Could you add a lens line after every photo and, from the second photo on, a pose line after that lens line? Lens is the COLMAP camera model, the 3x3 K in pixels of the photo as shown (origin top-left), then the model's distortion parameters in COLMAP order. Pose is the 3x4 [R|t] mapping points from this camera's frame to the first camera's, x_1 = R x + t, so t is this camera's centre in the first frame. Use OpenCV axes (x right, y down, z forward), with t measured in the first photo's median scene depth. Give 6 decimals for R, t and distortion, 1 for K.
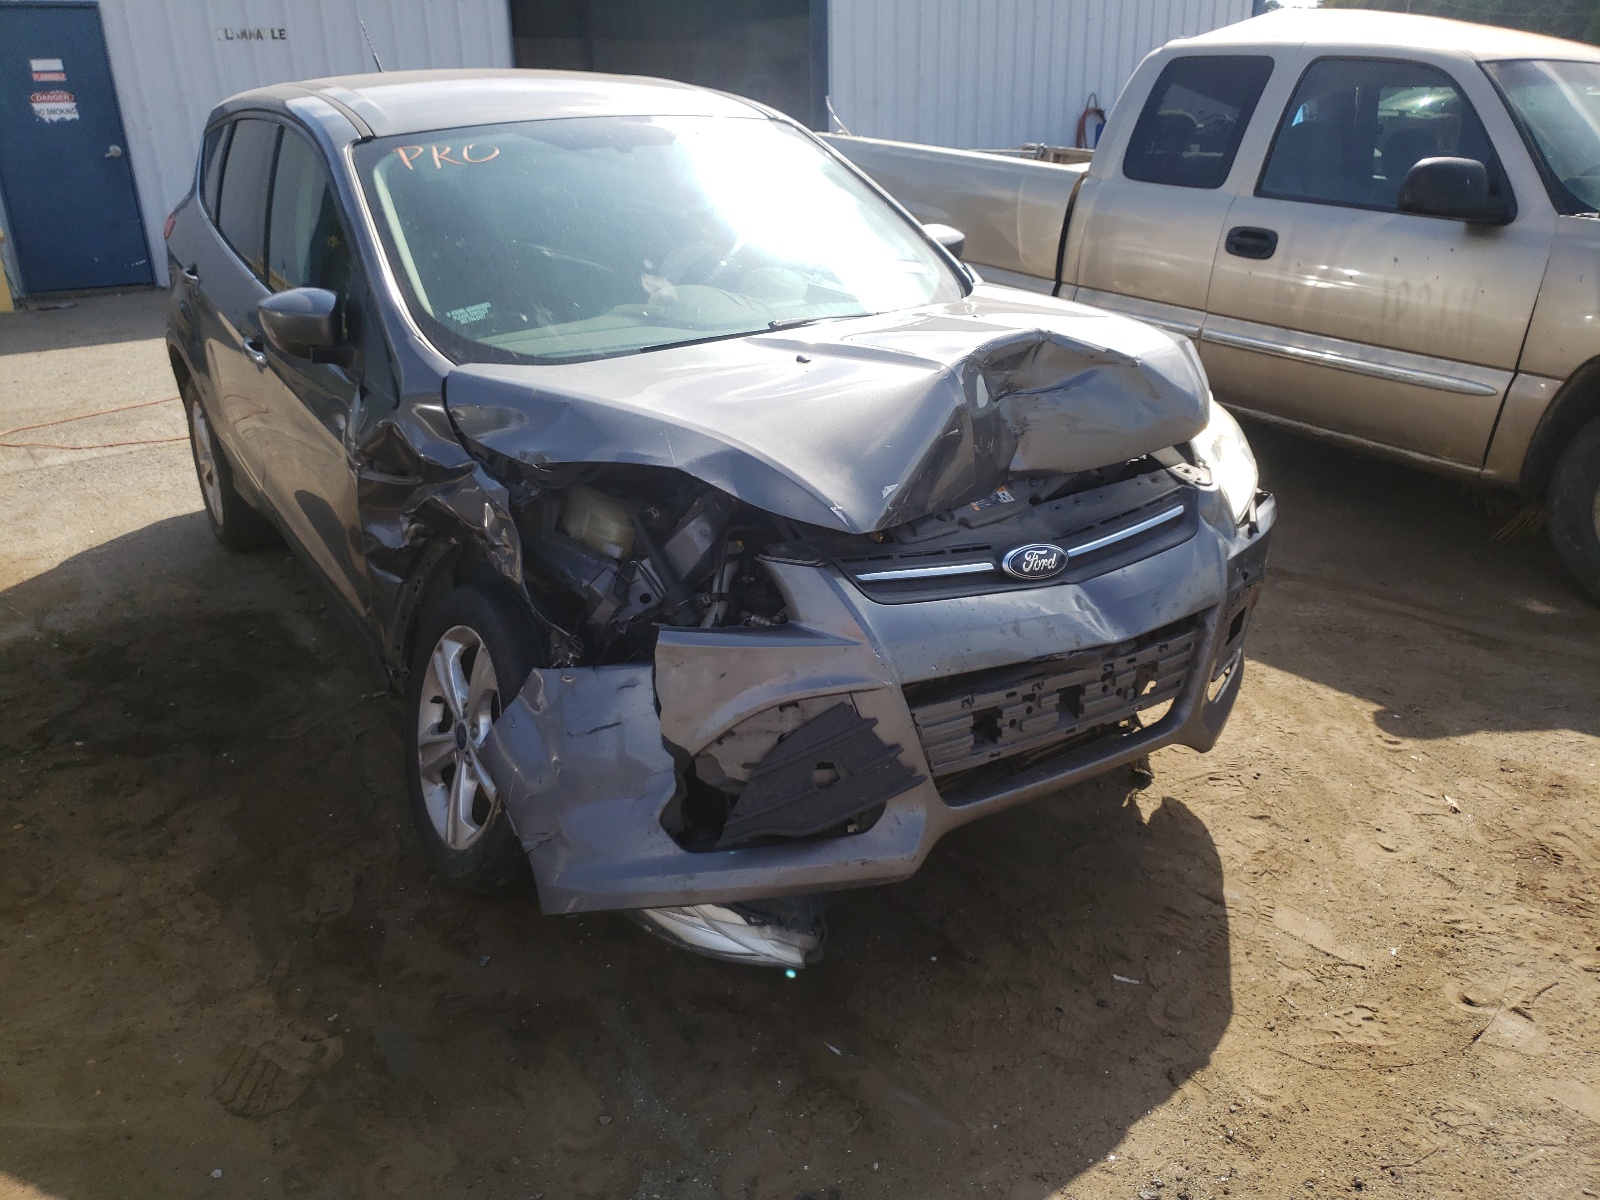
lens RADIAL K [[1474.9, 0, 802.2], [0, 1474.9, 686.5], [0, 0, 1]] dist [-0.014936, 0.092353]
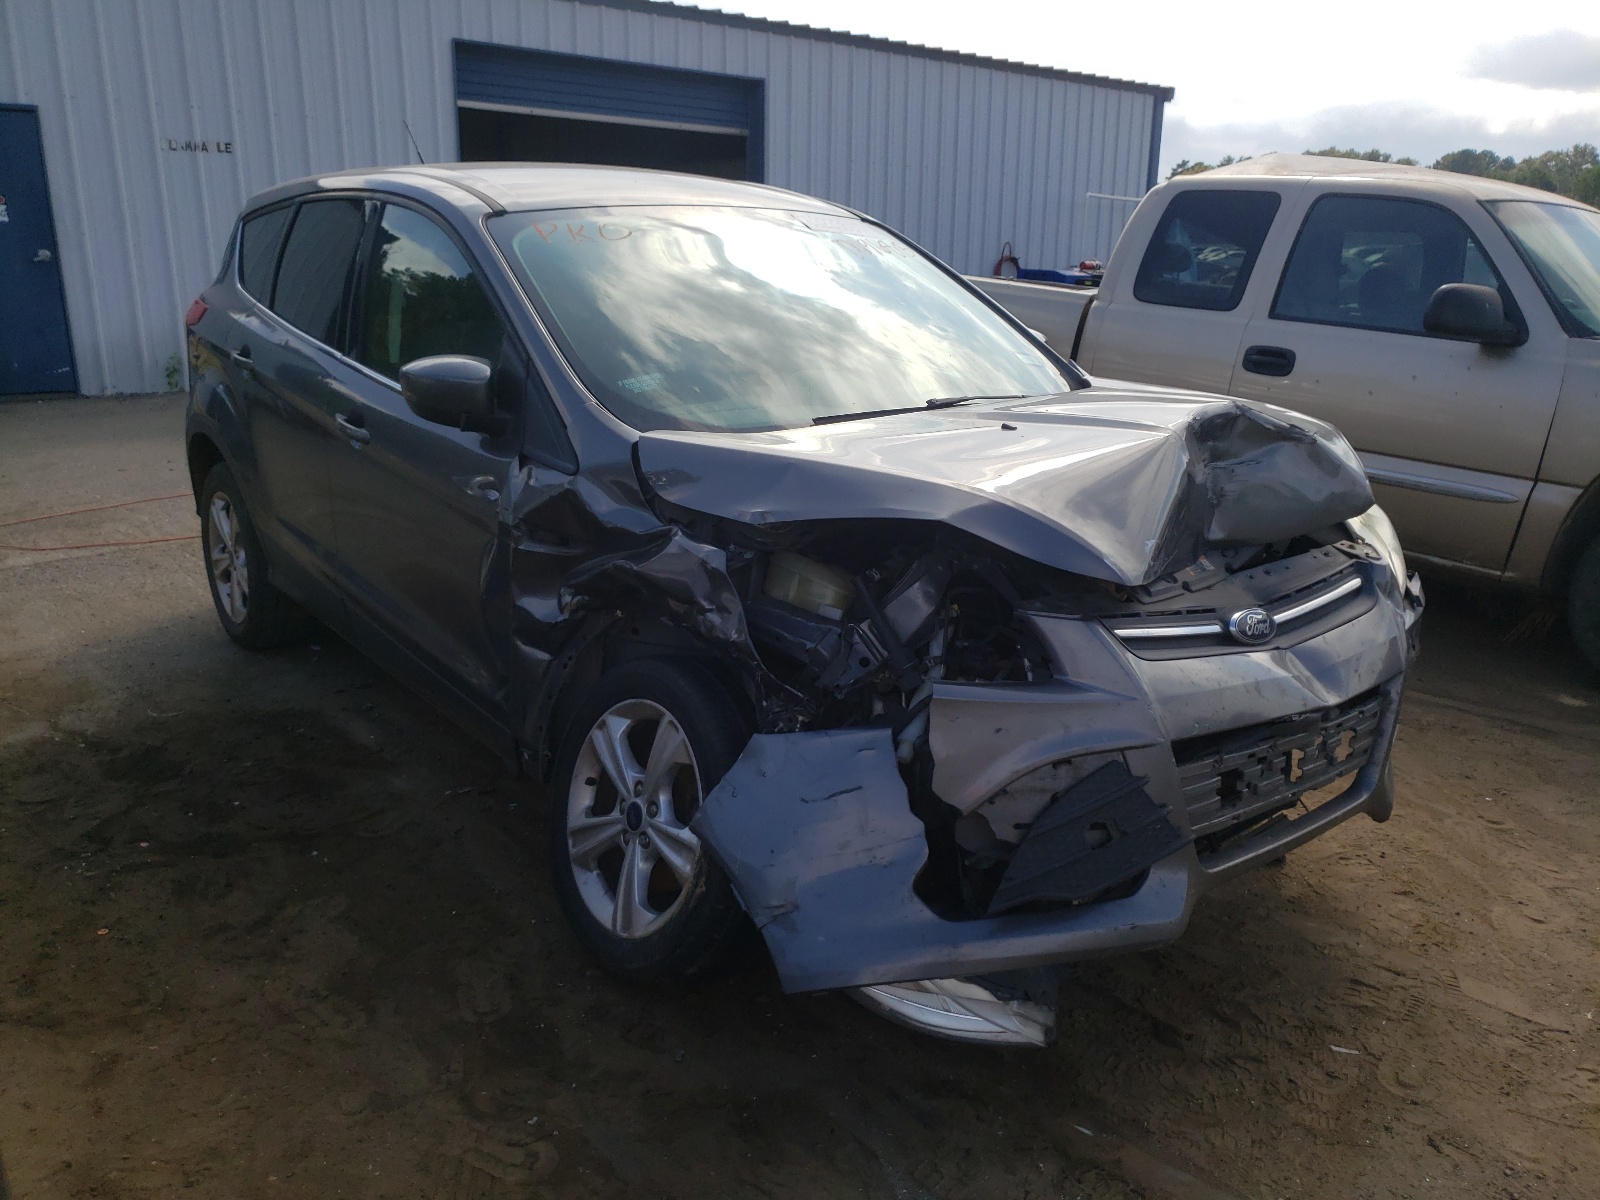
lens RADIAL K [[1474.9, 0, 802.2], [0, 1474.9, 686.5], [0, 0, 1]] dist [-0.014936, 0.092353]
pose [[0.991397, -0.001270, 0.130879, -0.255156], [0.014610, 0.994777, -0.101018, 0.048898], [-0.130068, 0.102061, 0.986238, 0.048949]]
